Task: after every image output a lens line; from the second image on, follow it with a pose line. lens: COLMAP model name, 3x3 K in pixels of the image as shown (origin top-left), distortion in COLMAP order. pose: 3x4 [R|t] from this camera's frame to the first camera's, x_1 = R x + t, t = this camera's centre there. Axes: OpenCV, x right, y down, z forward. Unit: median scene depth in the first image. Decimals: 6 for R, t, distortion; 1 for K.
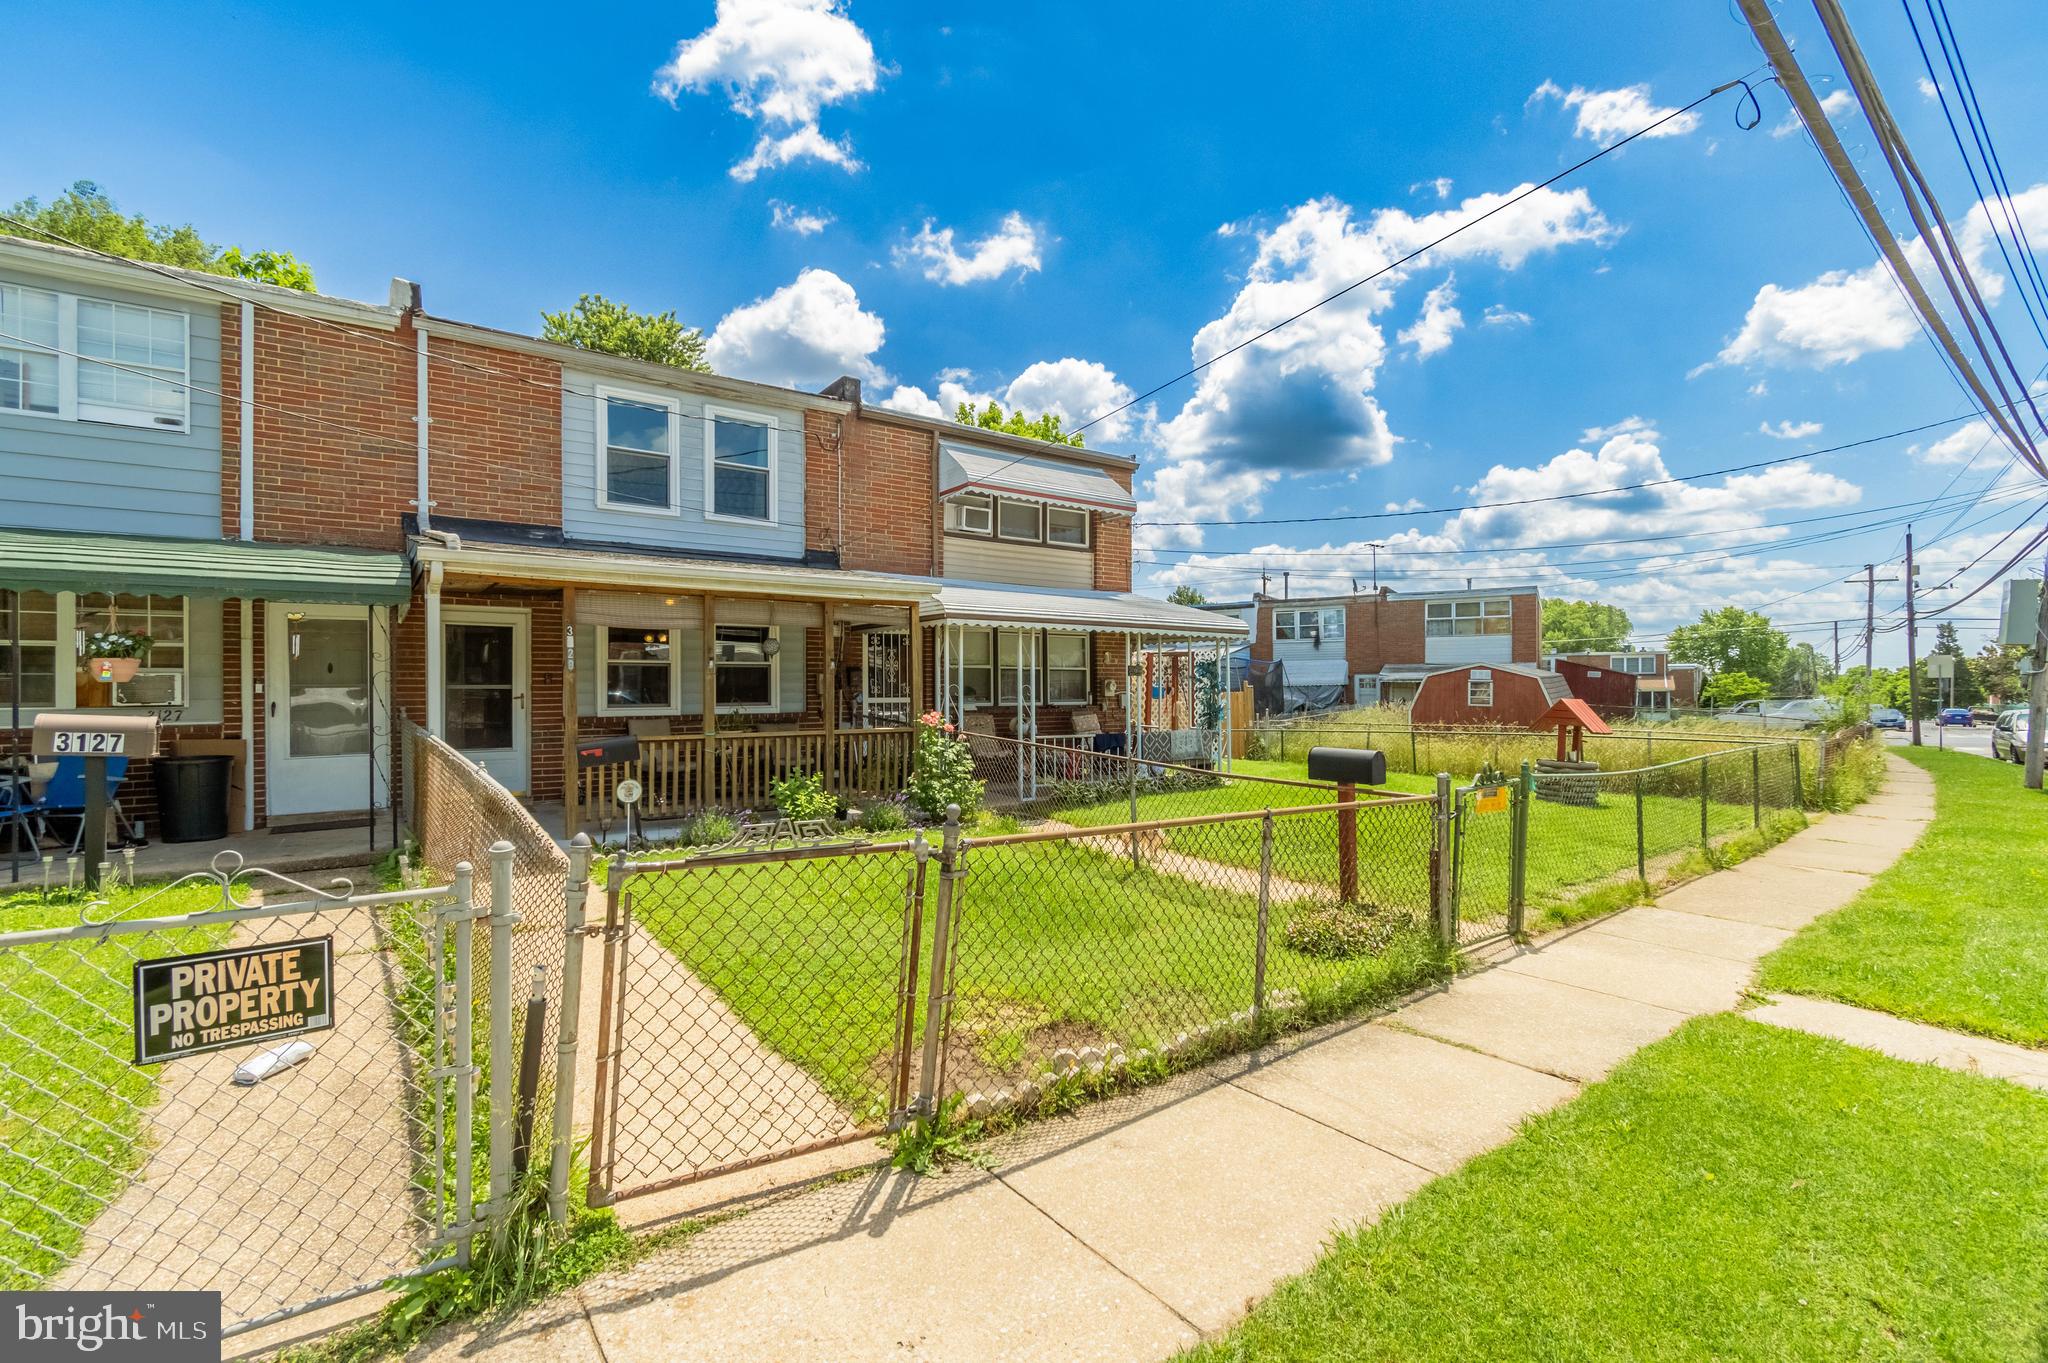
lens RADIAL K [[900.4, 0, 1012.0], [0, 900.4, 683.1], [0, 0, 1]] dist [0.000779, -0.000278]
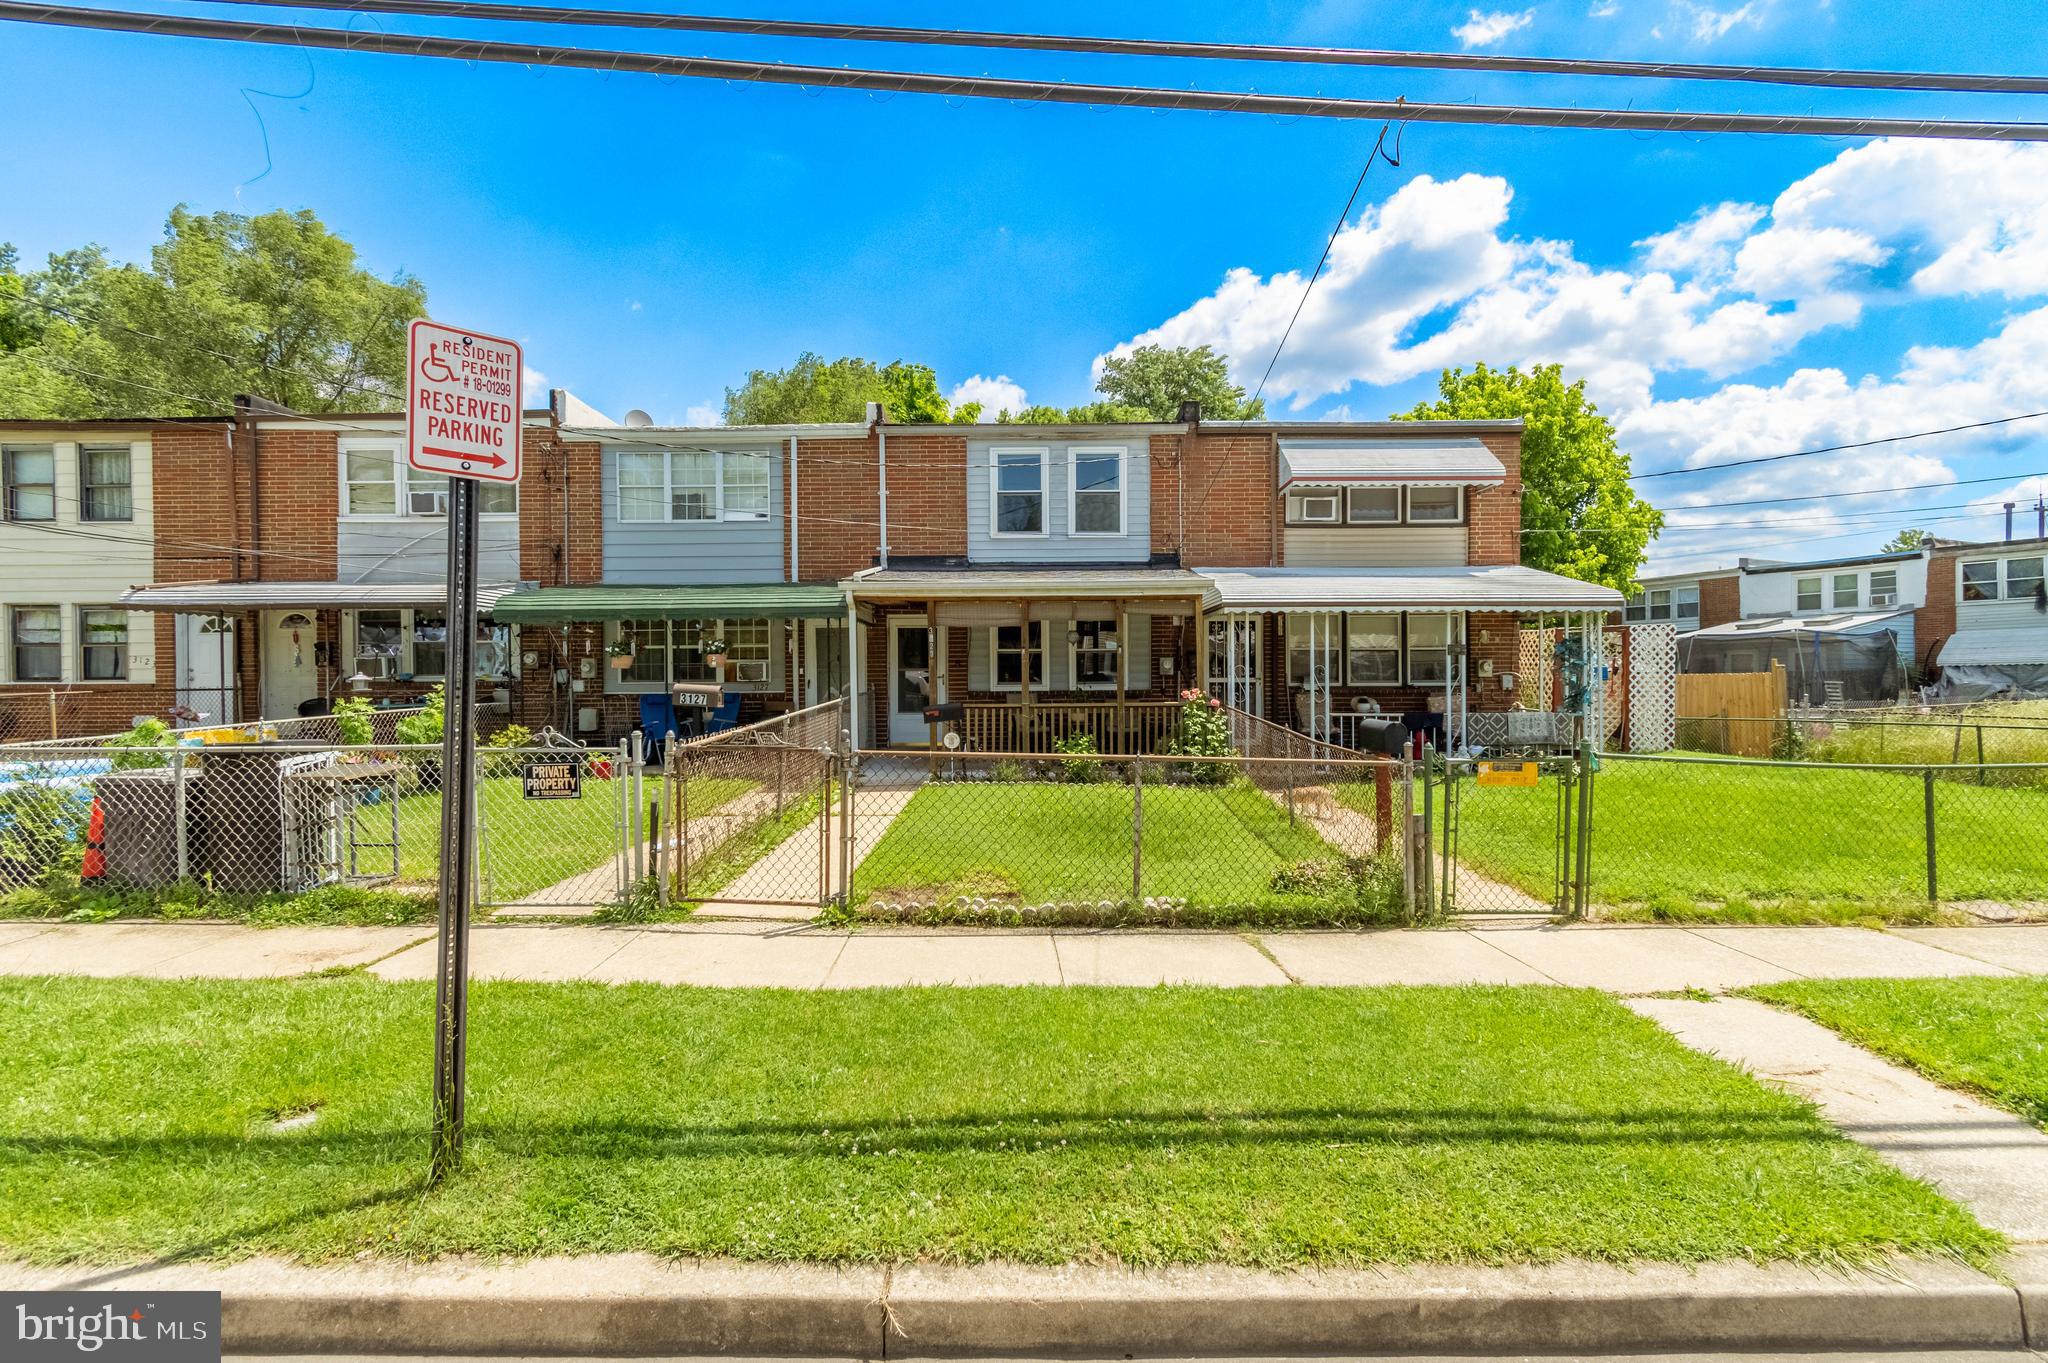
lens RADIAL K [[875.2, 0, 1011.7], [0, 875.2, 684.7], [0, 0, 1]] dist [0.003086, 0.000257]
pose [[0.807303, 0.003690, -0.590126, 0.368397], [0.007252, 0.999843, 0.016174, 0.006344], [0.590093, -0.017337, 0.807149, -0.060354]]
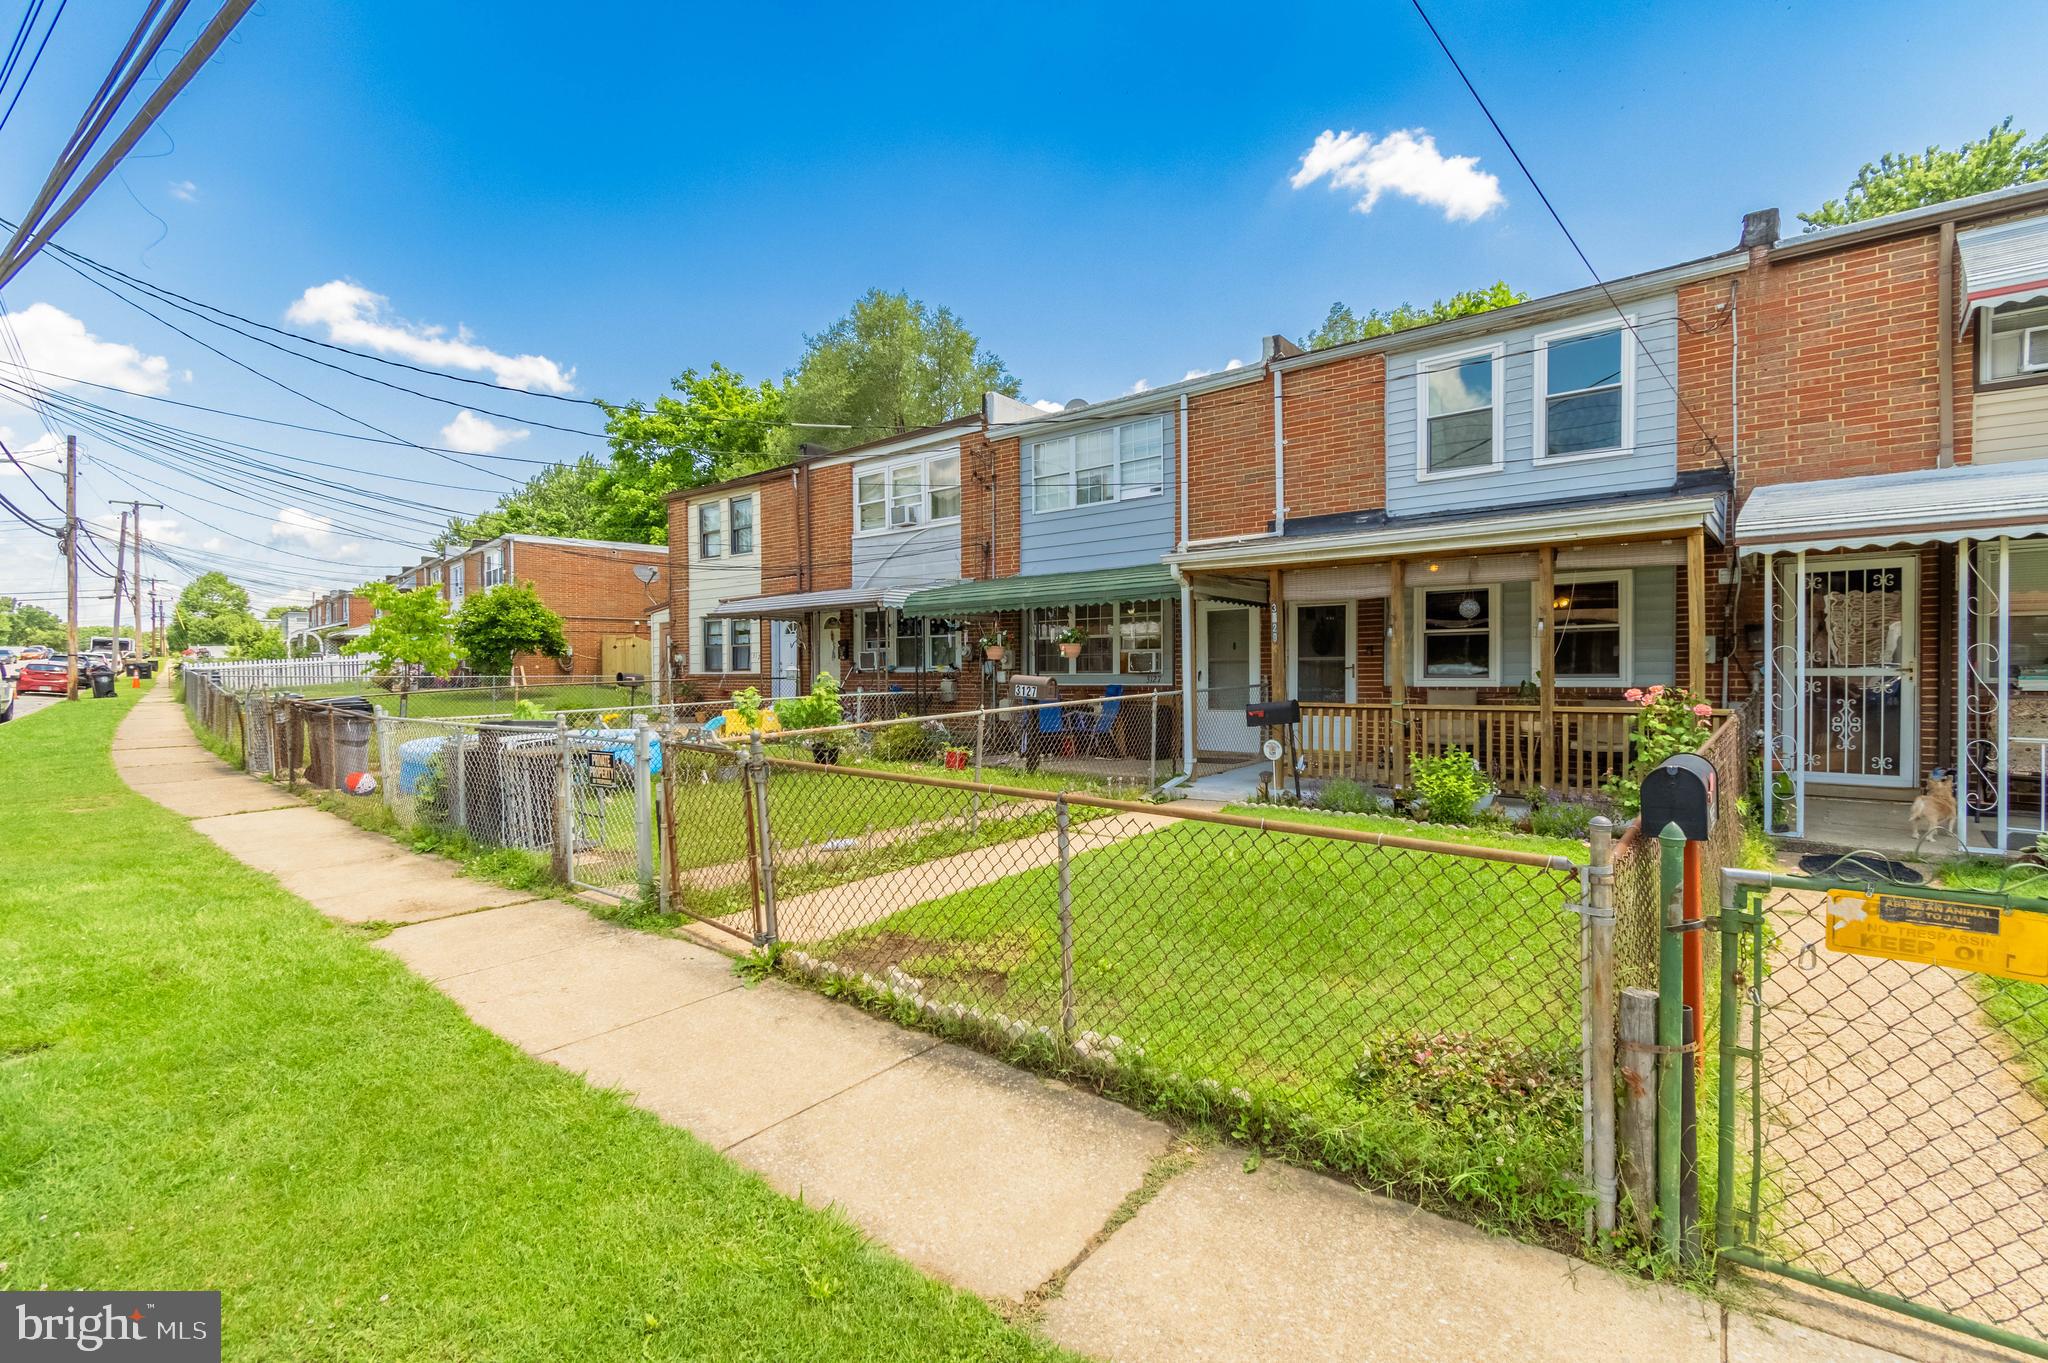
lens RADIAL K [[905.5, 0, 1030.4], [0, 905.5, 685.8], [0, 0, 1]] dist [0.001610, 0.000008]
pose [[0.270402, 0.015741, -0.962619, 0.433194], [0.010627, 0.999757, 0.019334, 0.012229], [0.962689, -0.015458, 0.270169, 0.313224]]
